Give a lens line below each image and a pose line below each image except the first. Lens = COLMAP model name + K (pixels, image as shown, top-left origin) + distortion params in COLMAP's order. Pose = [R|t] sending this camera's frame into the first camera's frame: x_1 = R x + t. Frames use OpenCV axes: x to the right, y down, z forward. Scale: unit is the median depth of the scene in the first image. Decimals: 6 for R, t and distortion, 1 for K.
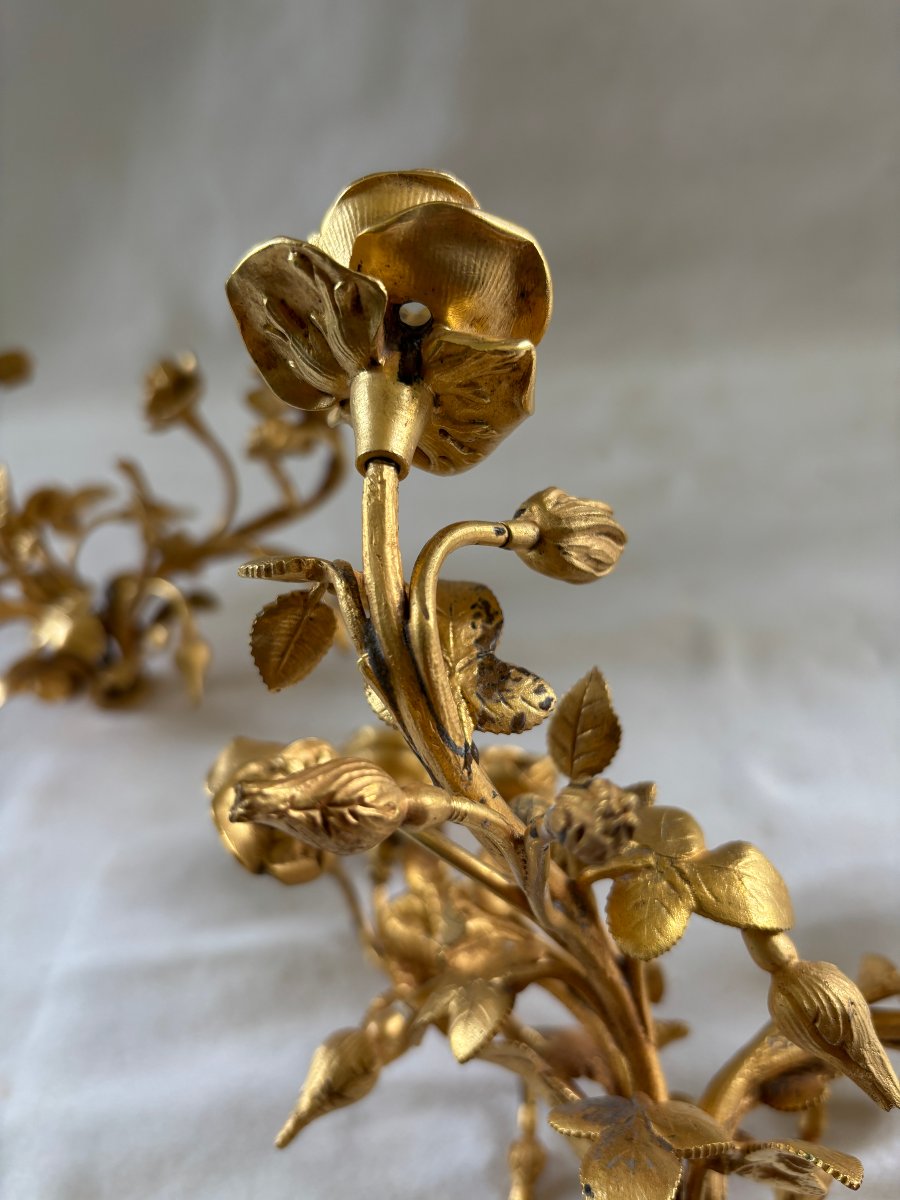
lens RADIAL K [[920.8, 0, 450.0], [0, 920.8, 600.0], [0, 0, 1]] dist [-0.003743, -0.052941]
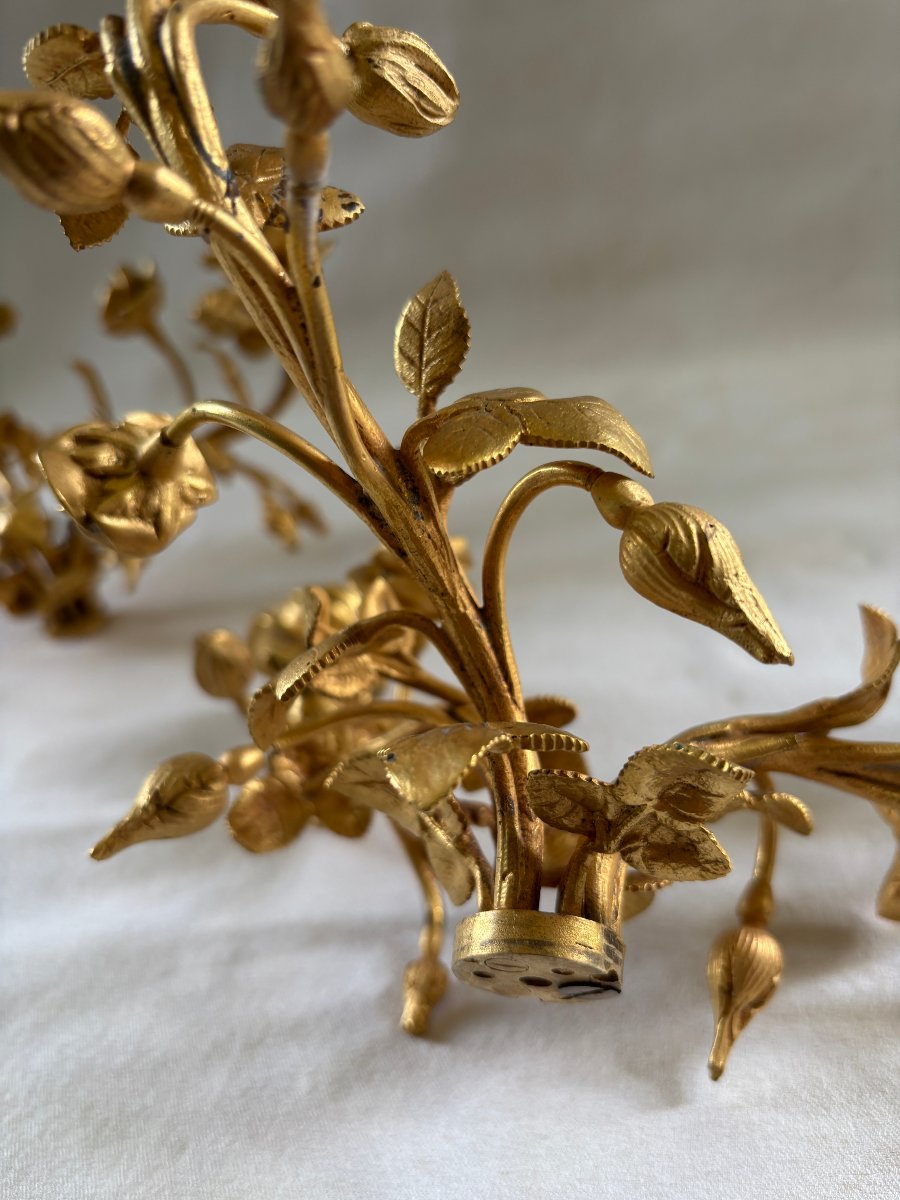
lens RADIAL K [[920.8, 0, 450.0], [0, 920.8, 600.0], [0, 0, 1]] dist [-0.003743, -0.052941]
pose [[0.998495, -0.007222, -0.054374, 0.225250], [-0.001364, 0.987718, -0.156240, 0.574918], [0.054835, 0.156079, 0.986221, 0.160788]]
